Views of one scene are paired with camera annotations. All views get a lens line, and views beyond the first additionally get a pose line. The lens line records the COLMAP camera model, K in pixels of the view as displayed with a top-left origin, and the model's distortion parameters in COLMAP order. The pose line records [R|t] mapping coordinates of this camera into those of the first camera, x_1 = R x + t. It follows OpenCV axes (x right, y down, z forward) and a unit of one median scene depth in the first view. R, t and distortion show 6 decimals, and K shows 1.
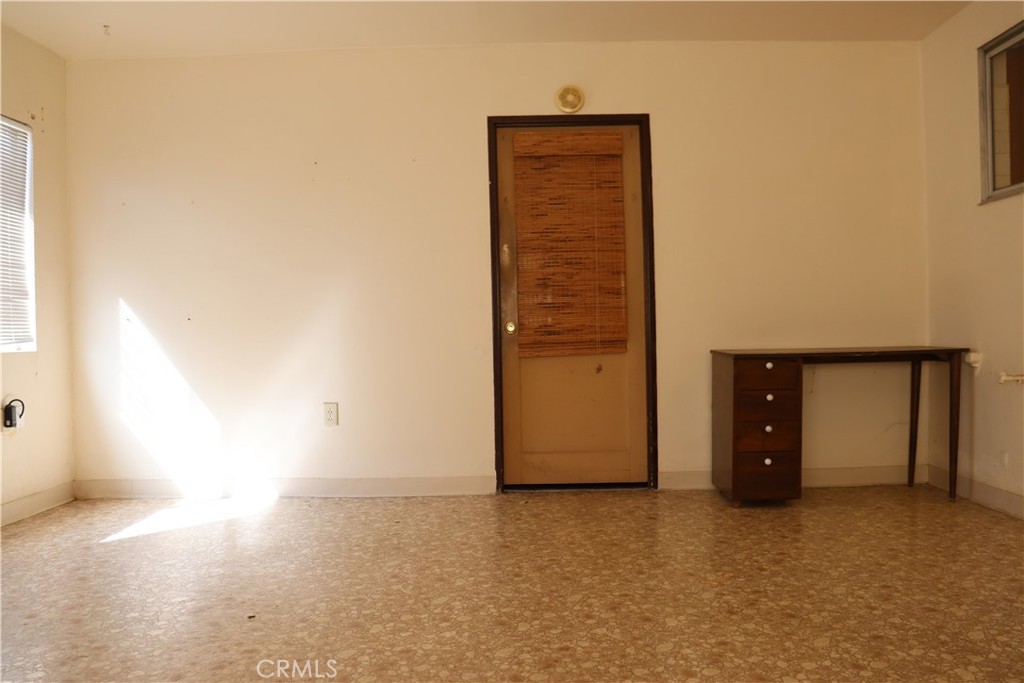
lens RADIAL K [[859.5, 0, 512.0], [0, 859.5, 341.5], [0, 0, 1]] dist [-0.168384, 0.162415]
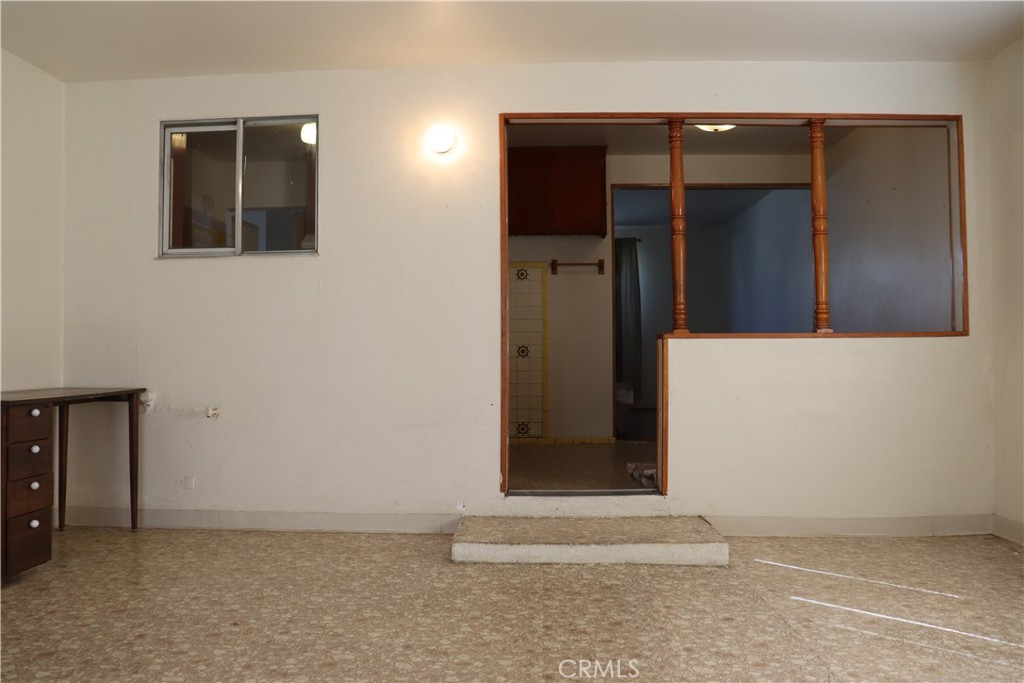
lens RADIAL K [[859.5, 0, 512.0], [0, 859.5, 341.5], [0, 0, 1]] dist [-0.168384, 0.162415]
pose [[0.008337, 0.035308, 0.999342, -0.777319], [0.015138, 0.999257, -0.035431, -0.009452], [-0.999851, 0.015423, 0.007797, 0.724160]]
